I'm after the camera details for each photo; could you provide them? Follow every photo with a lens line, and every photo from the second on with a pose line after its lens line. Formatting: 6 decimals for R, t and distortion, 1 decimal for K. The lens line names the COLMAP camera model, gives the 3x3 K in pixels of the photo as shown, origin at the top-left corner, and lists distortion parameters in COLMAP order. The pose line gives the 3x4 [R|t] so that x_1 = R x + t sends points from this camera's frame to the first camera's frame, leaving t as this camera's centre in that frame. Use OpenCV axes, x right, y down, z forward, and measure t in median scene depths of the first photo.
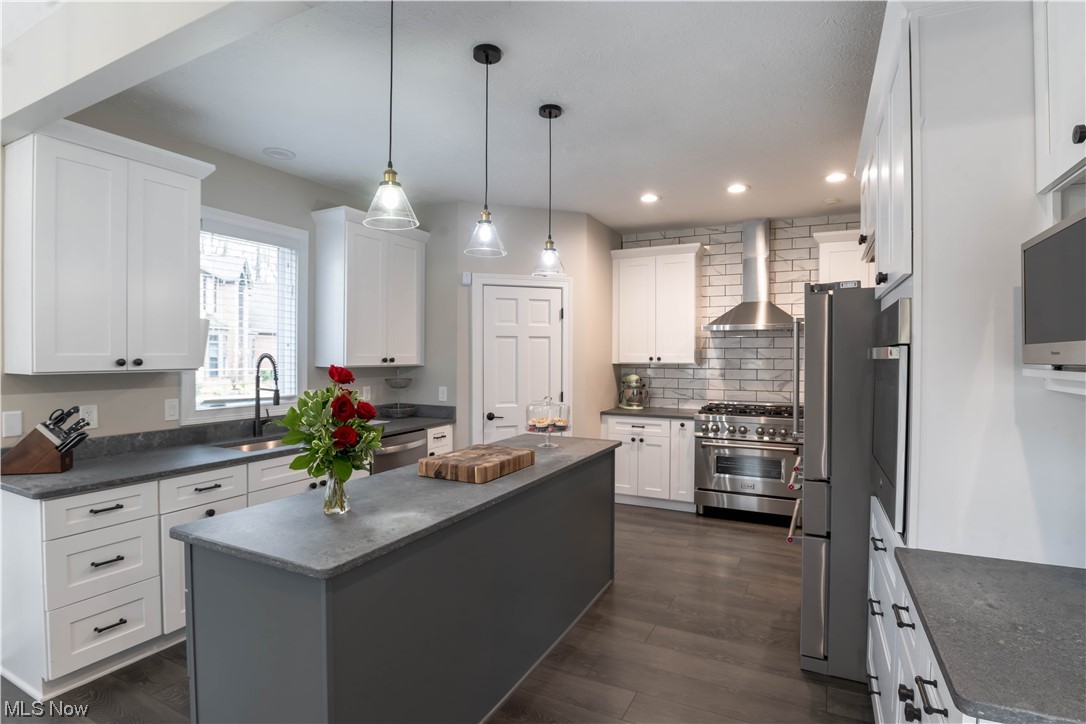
lens RADIAL K [[533.9, 0, 543.0], [0, 533.9, 362.0], [0, 0, 1]] dist [-0.070128, -0.000039]
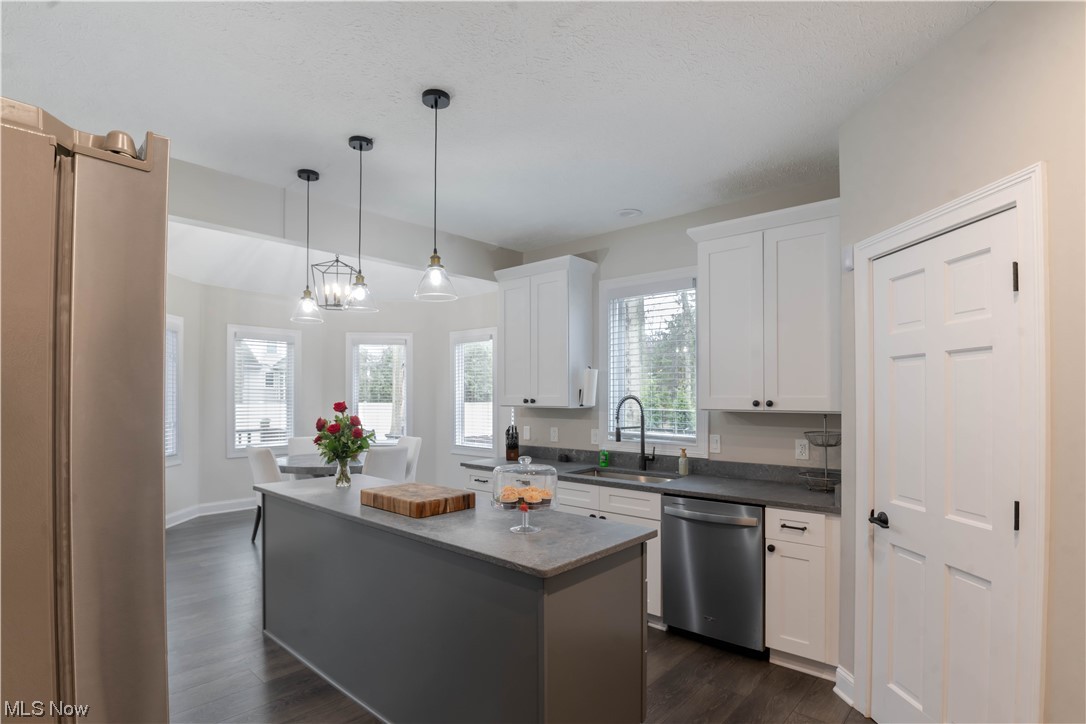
lens RADIAL K [[554.2, 0, 540.4], [0, 554.2, 391.7], [0, 0, 1]] dist [-0.000275, 0.000013]
pose [[-0.280328, -0.011209, -0.959839, 0.656067], [-0.013856, 0.999875, -0.007630, -0.012208], [0.959804, 0.011161, -0.280448, 1.131798]]
